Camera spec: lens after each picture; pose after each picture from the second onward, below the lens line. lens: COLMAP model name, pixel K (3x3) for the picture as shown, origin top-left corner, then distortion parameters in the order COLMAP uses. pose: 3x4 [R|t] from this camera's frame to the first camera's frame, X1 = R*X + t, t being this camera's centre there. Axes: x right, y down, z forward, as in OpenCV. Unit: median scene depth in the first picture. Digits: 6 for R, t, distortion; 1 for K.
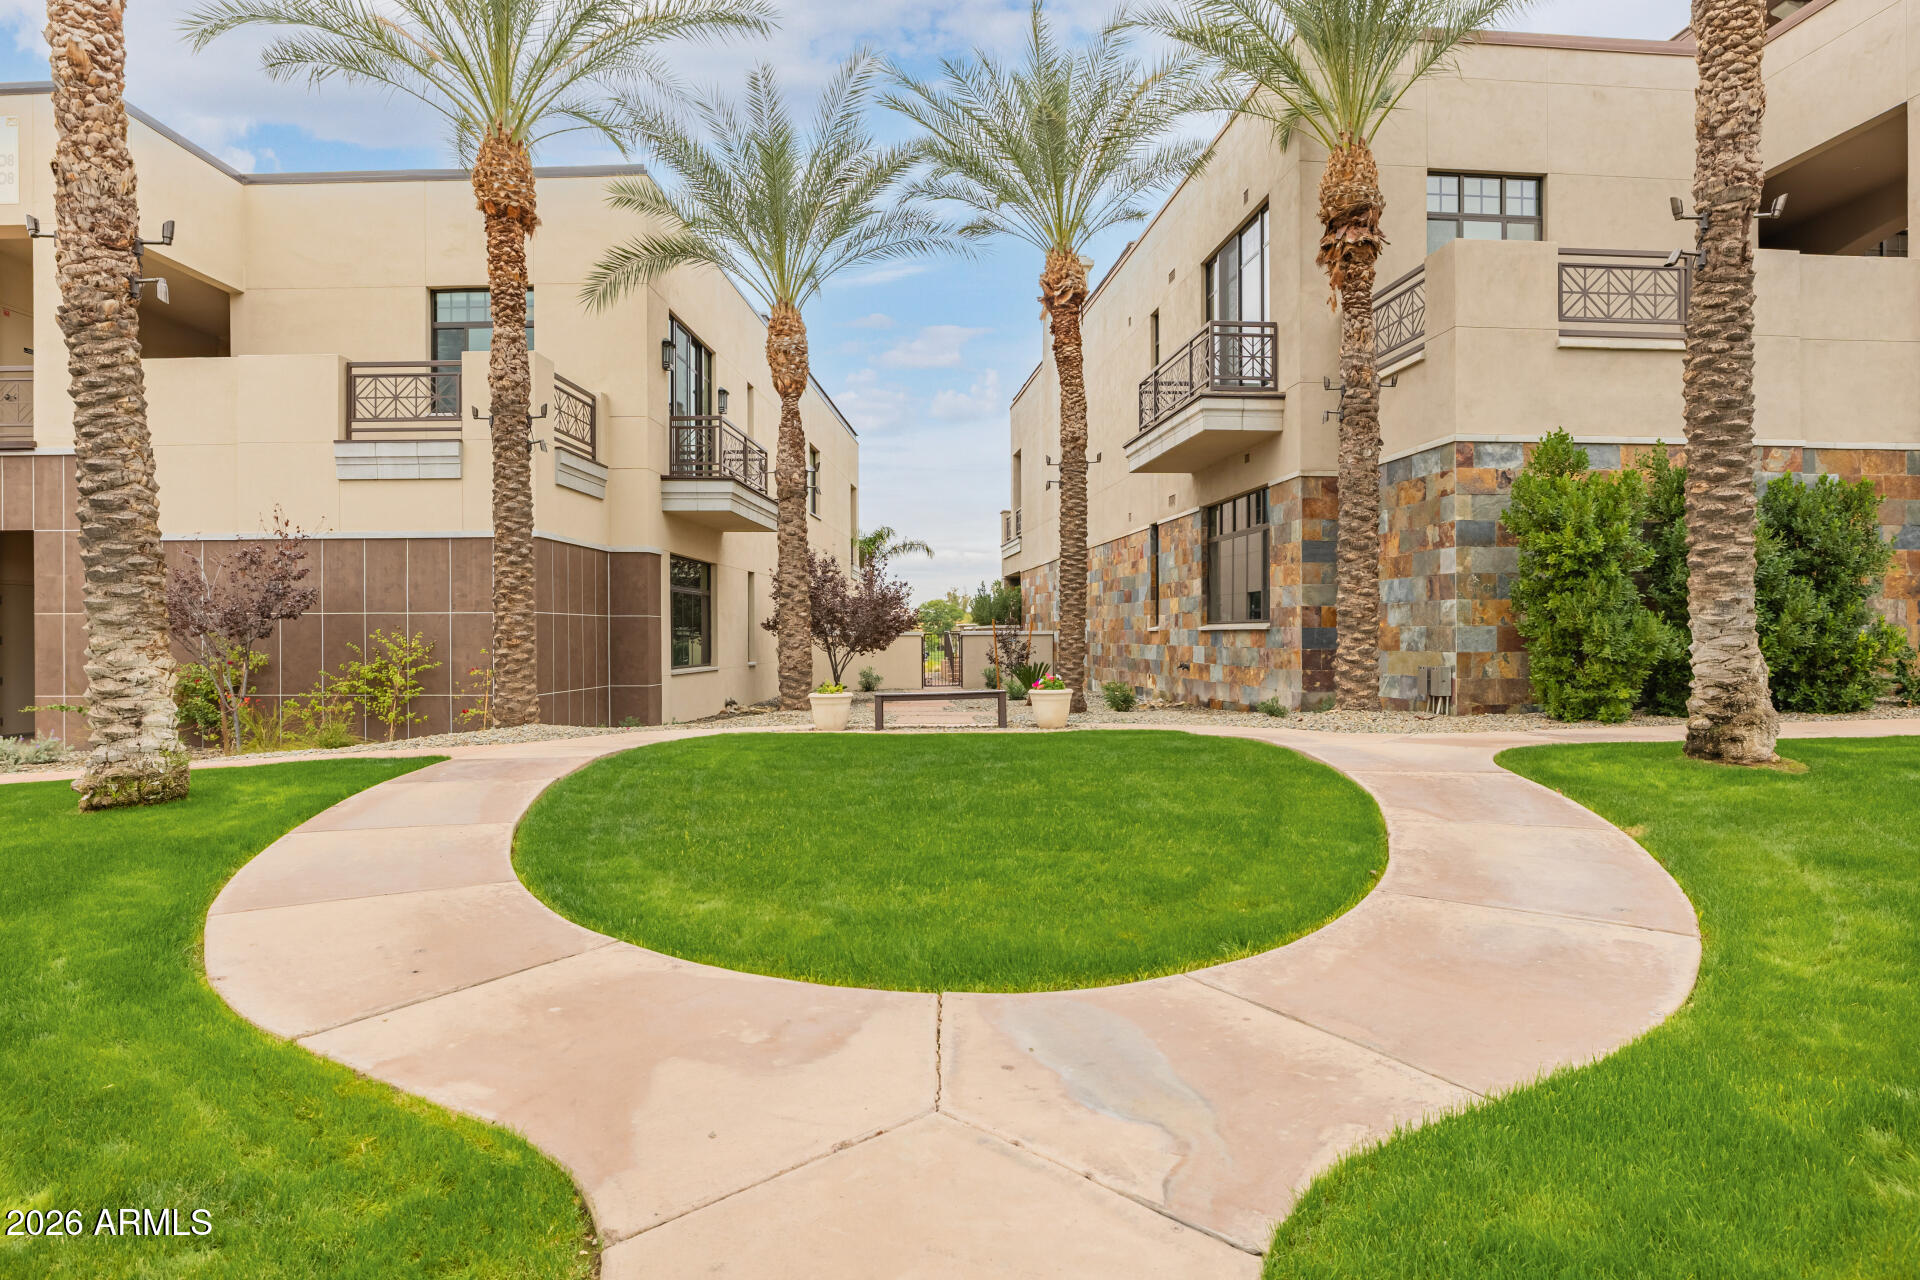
lens RADIAL K [[1087.3, 0, 960.0], [0, 1087.3, 640.0], [0, 0, 1]] dist [0.000291, 0.000432]
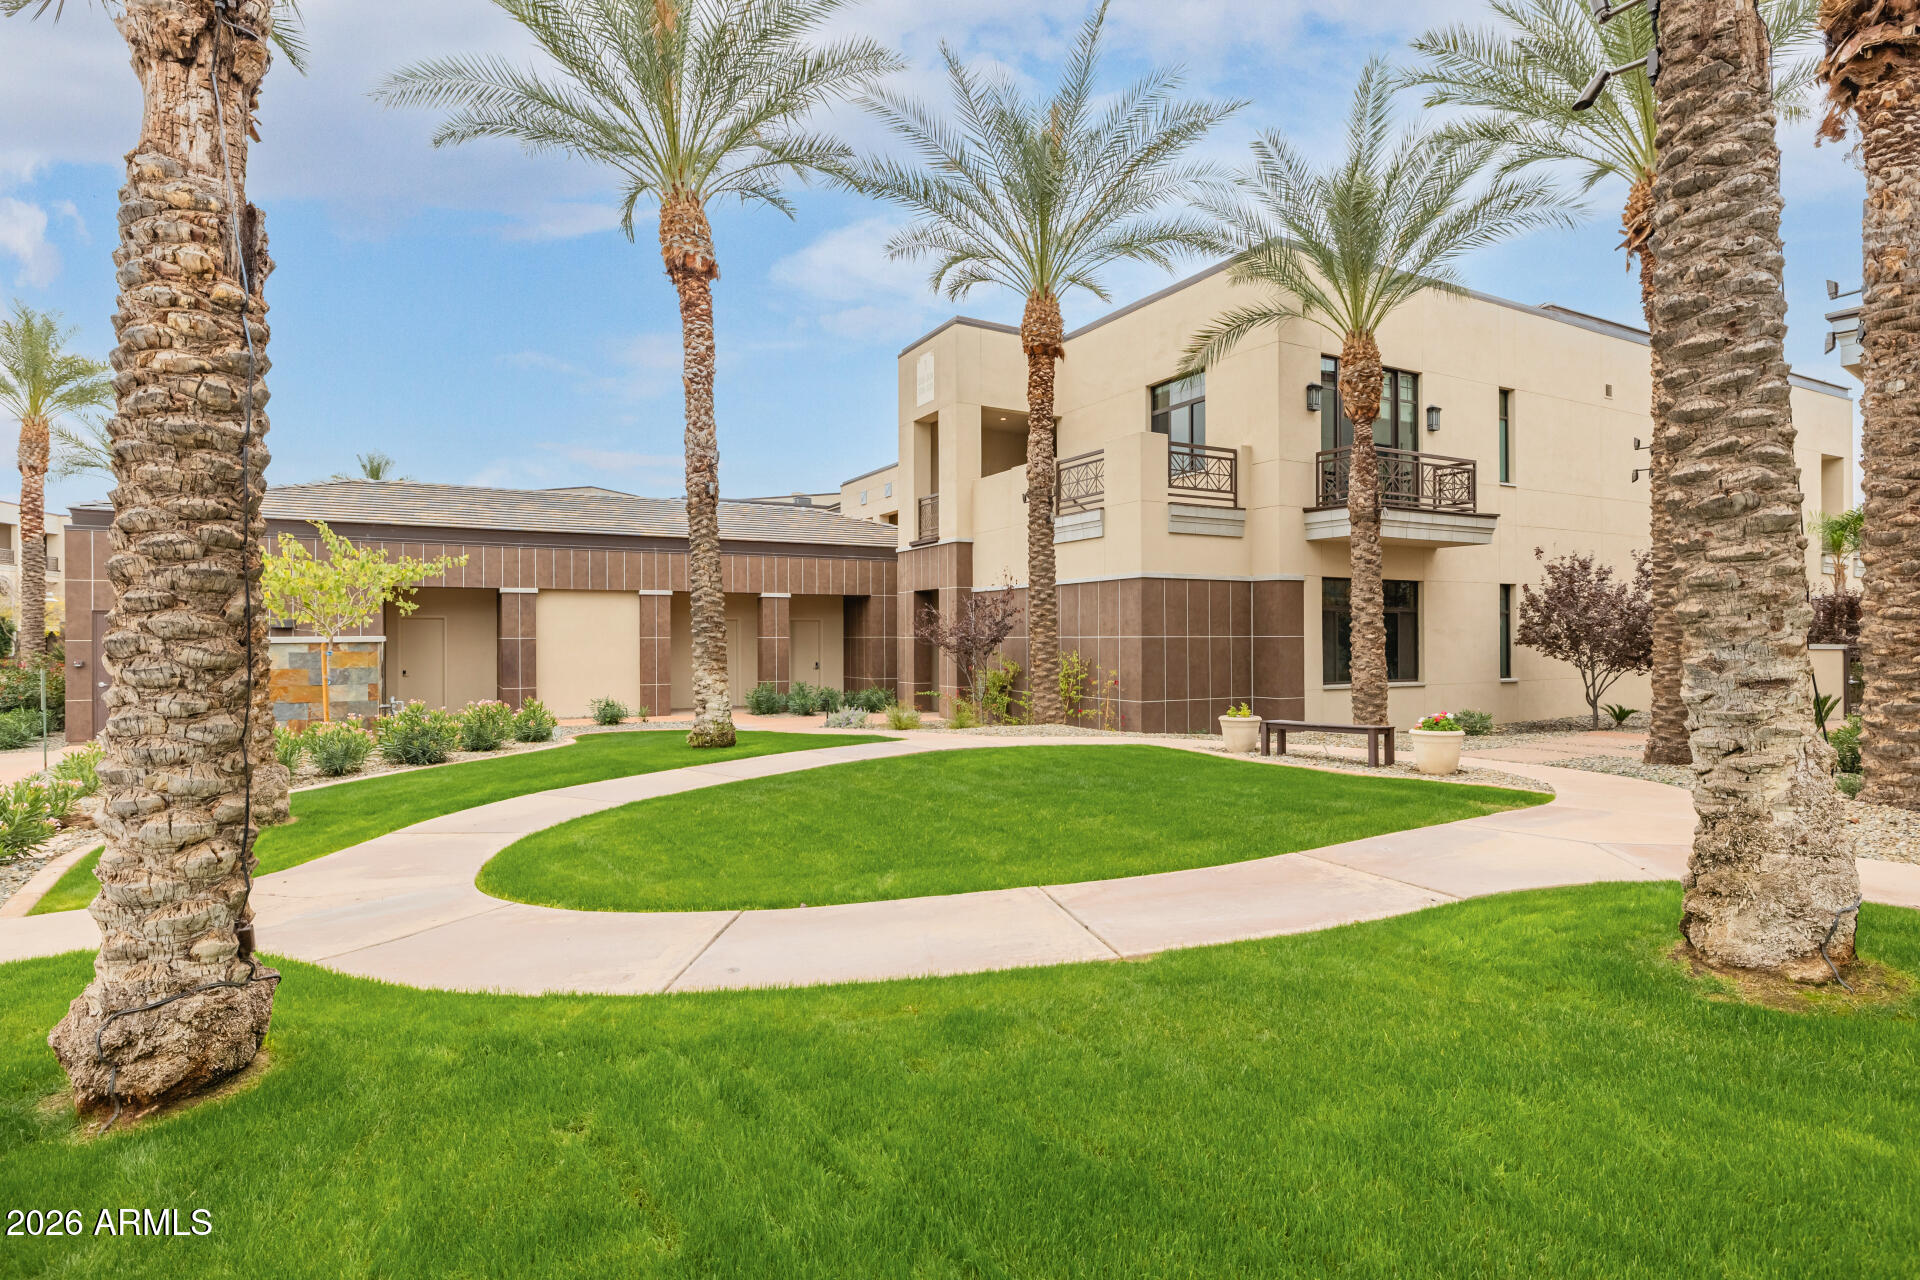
lens RADIAL K [[991.8, 0, 960.0], [0, 991.8, 640.0], [0, 0, 1]] dist [-0.001588, 0.000053]
pose [[0.513312, 0.004560, -0.858190, 0.580289], [-0.001596, 0.999989, 0.004359, -0.030659], [0.858200, -0.000867, 0.513314, 0.258982]]
